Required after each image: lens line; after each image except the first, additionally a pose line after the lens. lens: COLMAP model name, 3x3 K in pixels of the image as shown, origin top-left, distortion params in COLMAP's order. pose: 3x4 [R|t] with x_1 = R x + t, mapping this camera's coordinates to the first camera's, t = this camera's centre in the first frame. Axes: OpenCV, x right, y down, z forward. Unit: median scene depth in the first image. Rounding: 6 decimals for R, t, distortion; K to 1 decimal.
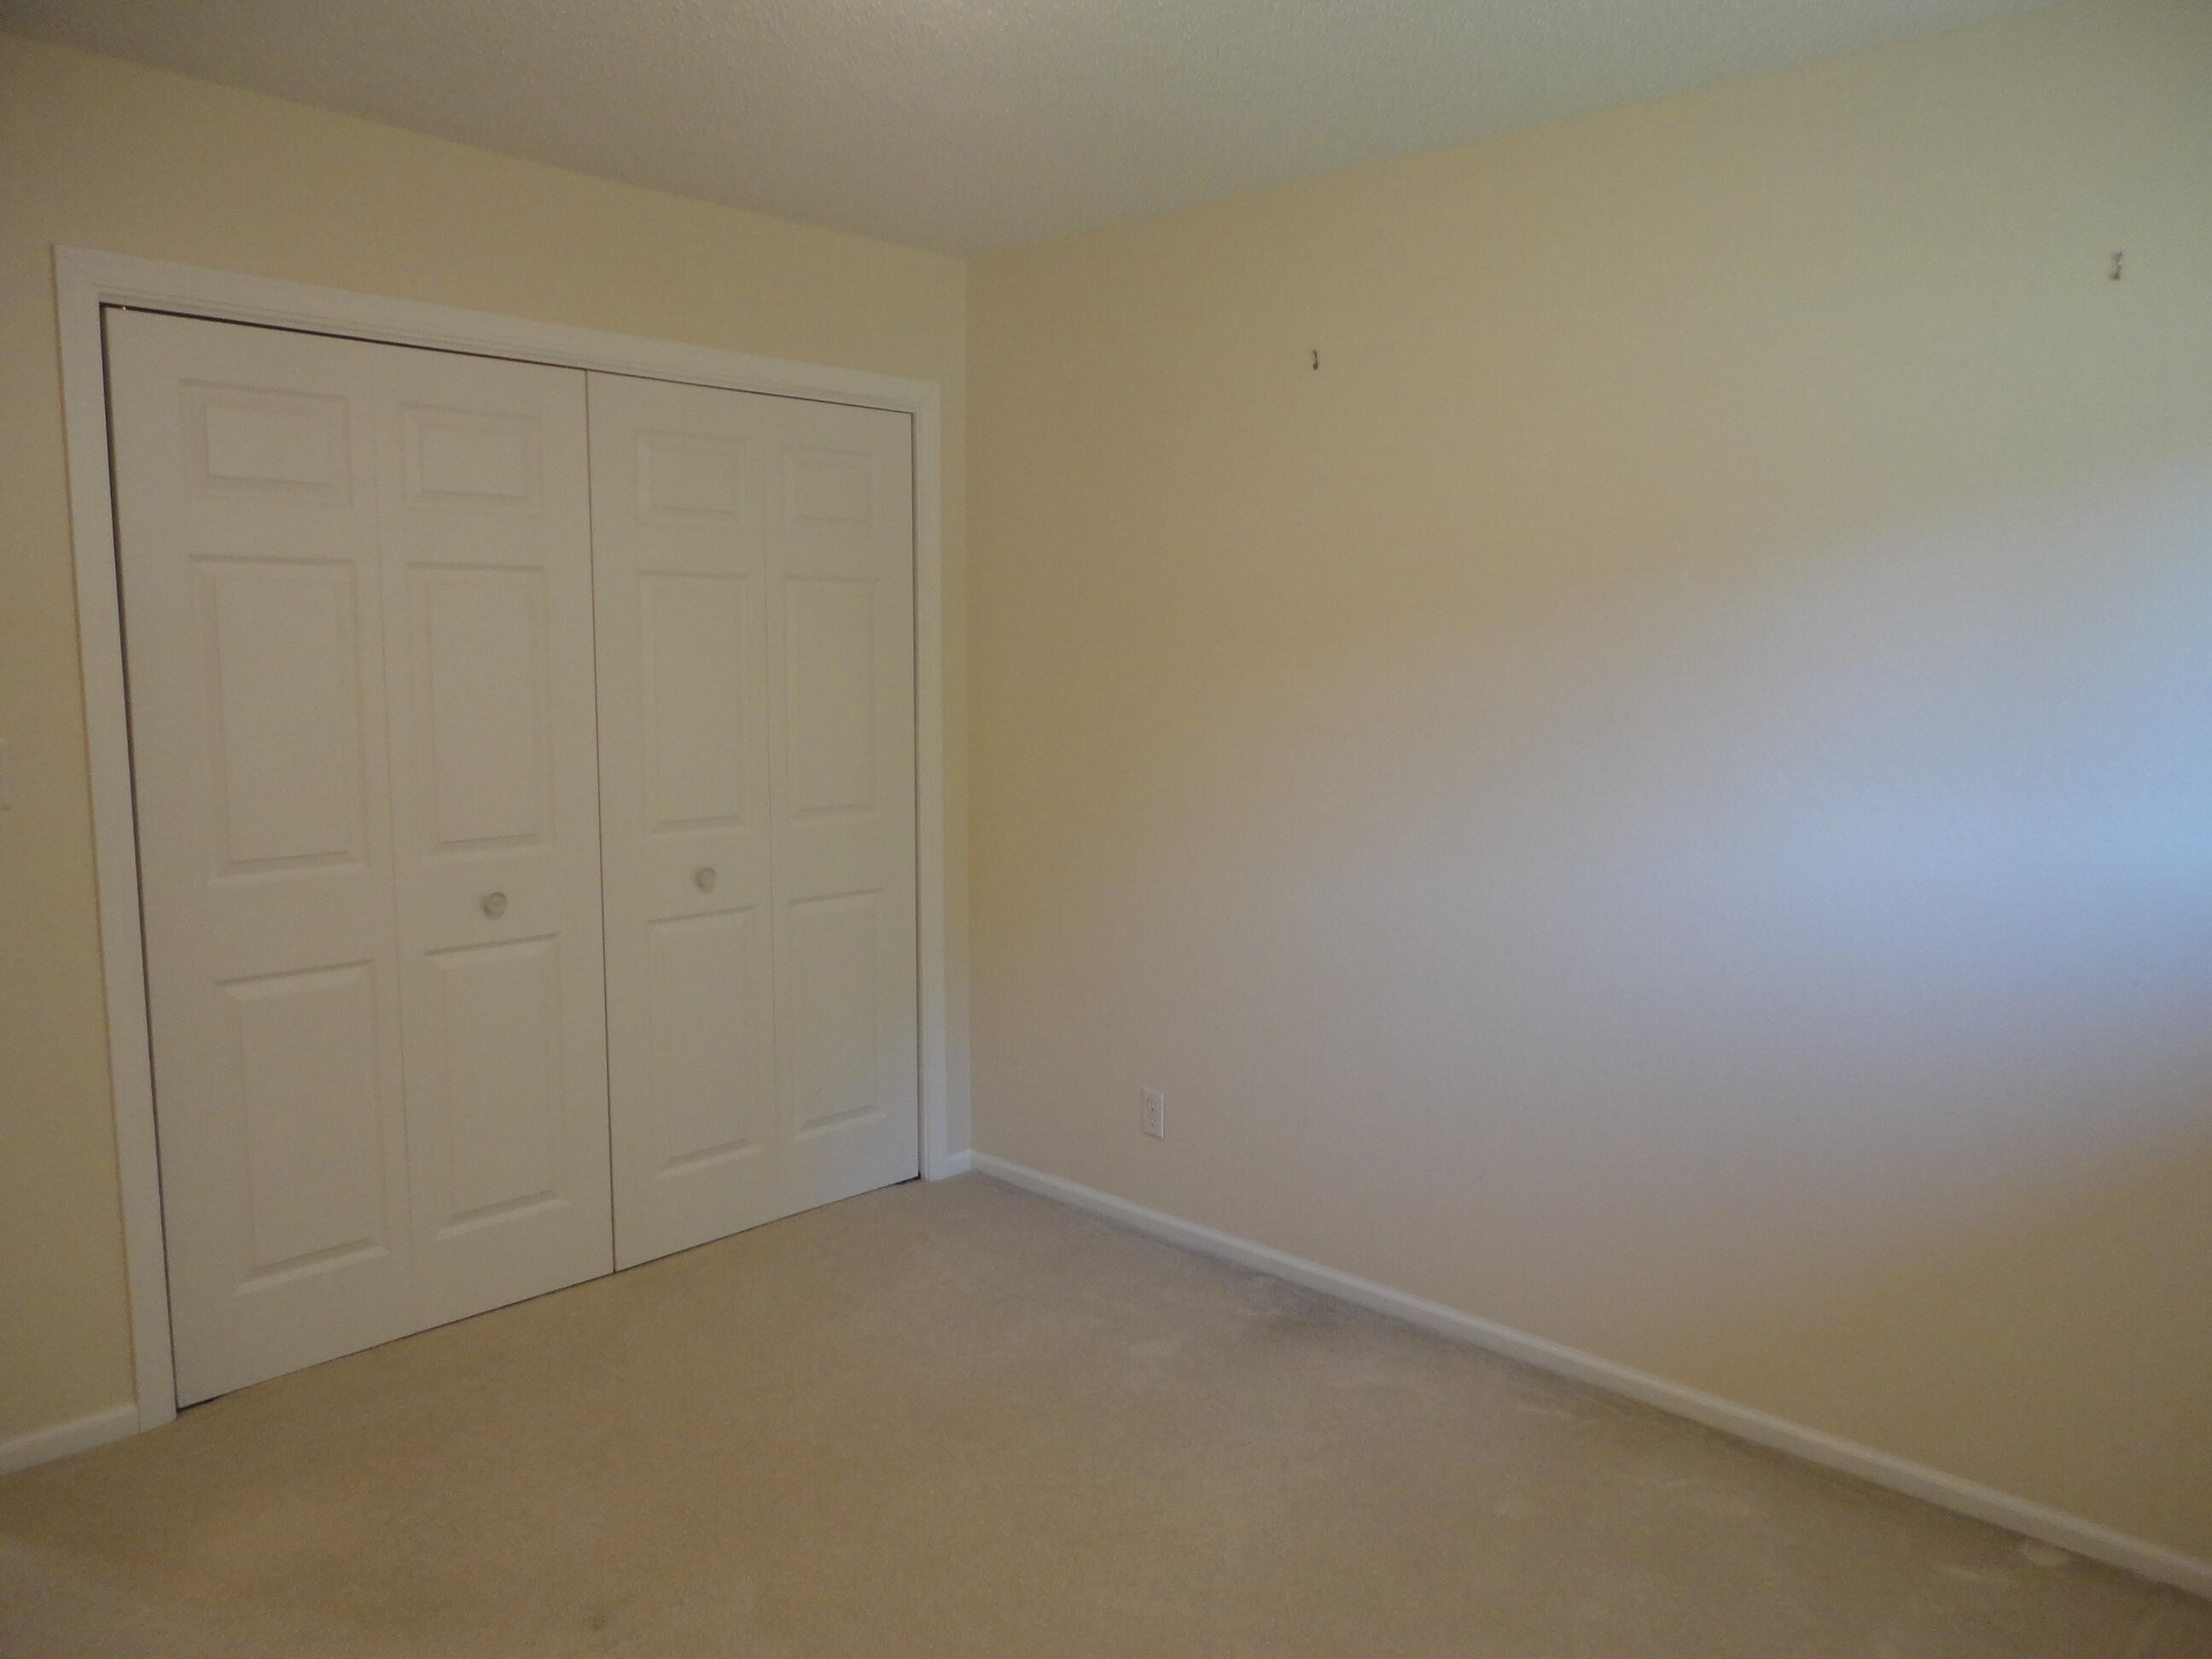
lens RADIAL K [[1597.5, 0, 1103.8], [0, 1597.5, 815.9], [0, 0, 1]] dist [-0.010125, 0.009310]
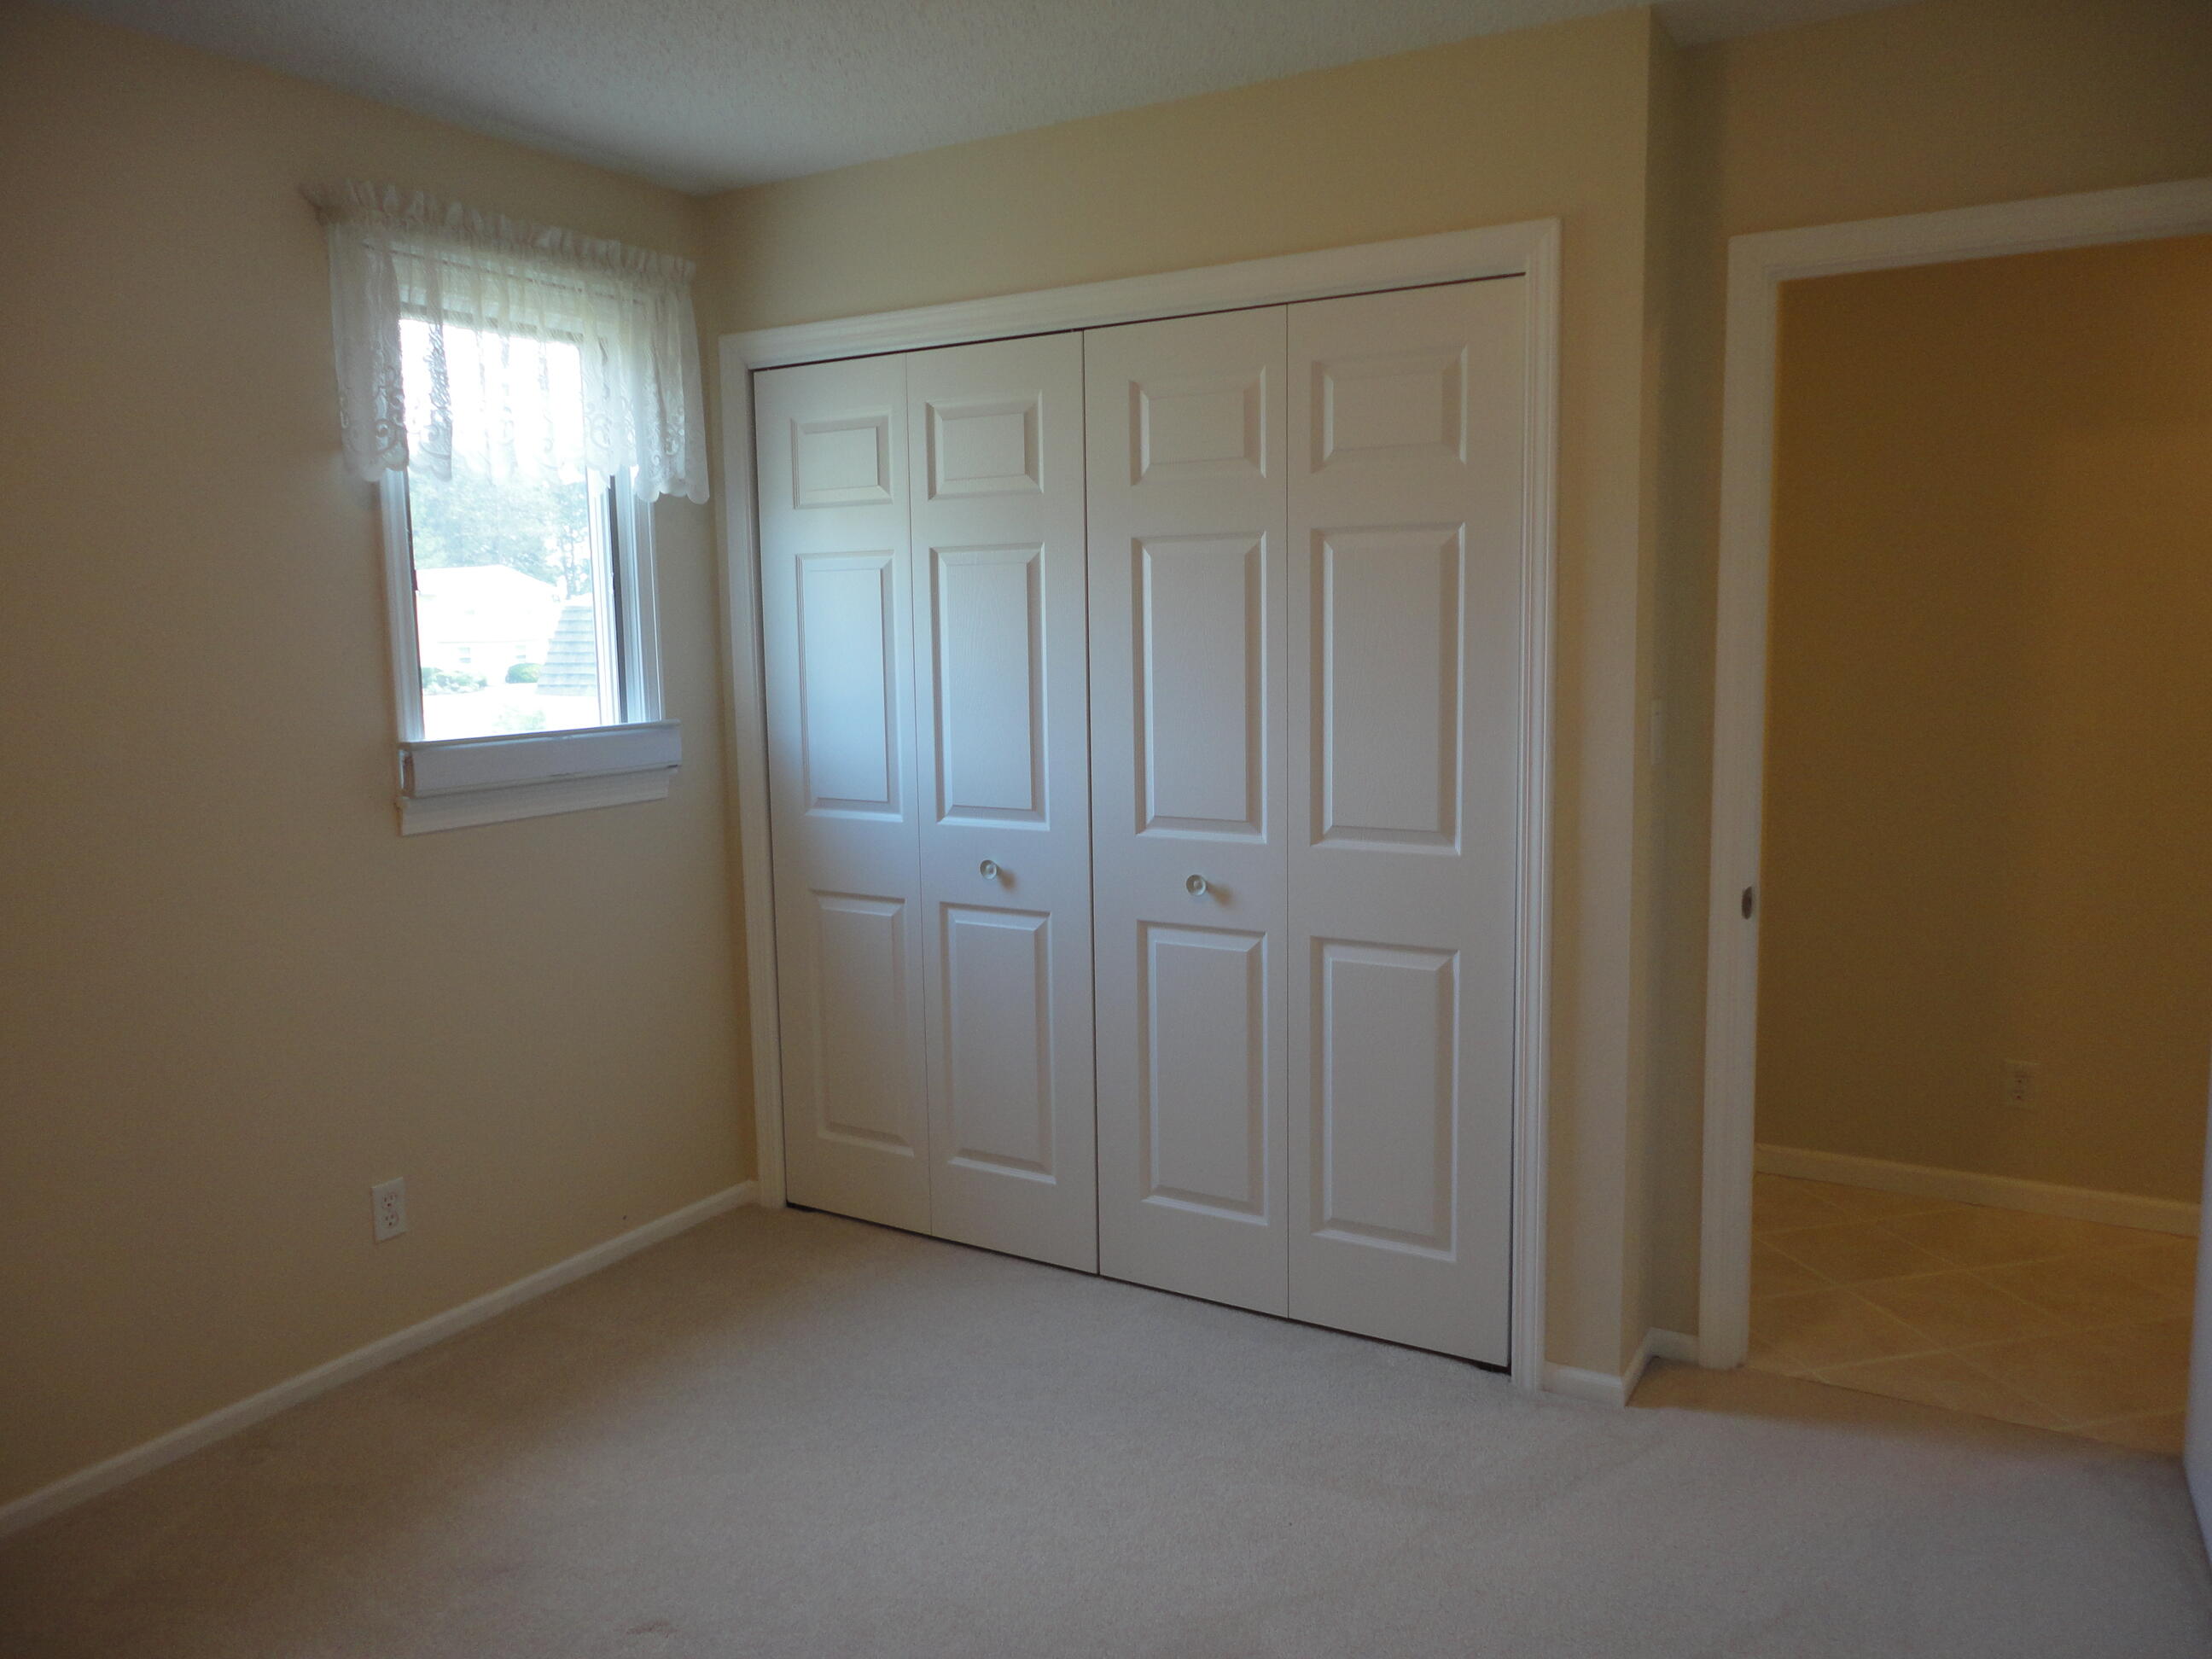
lens RADIAL K [[1597.5, 0, 1103.8], [0, 1597.5, 815.9], [0, 0, 1]] dist [-0.010125, 0.009310]
pose [[0.180852, 0.103682, -0.978030, 0.637814], [-0.107969, 0.990510, 0.085040, -0.074684], [0.977566, 0.090217, 0.190330, 0.856318]]
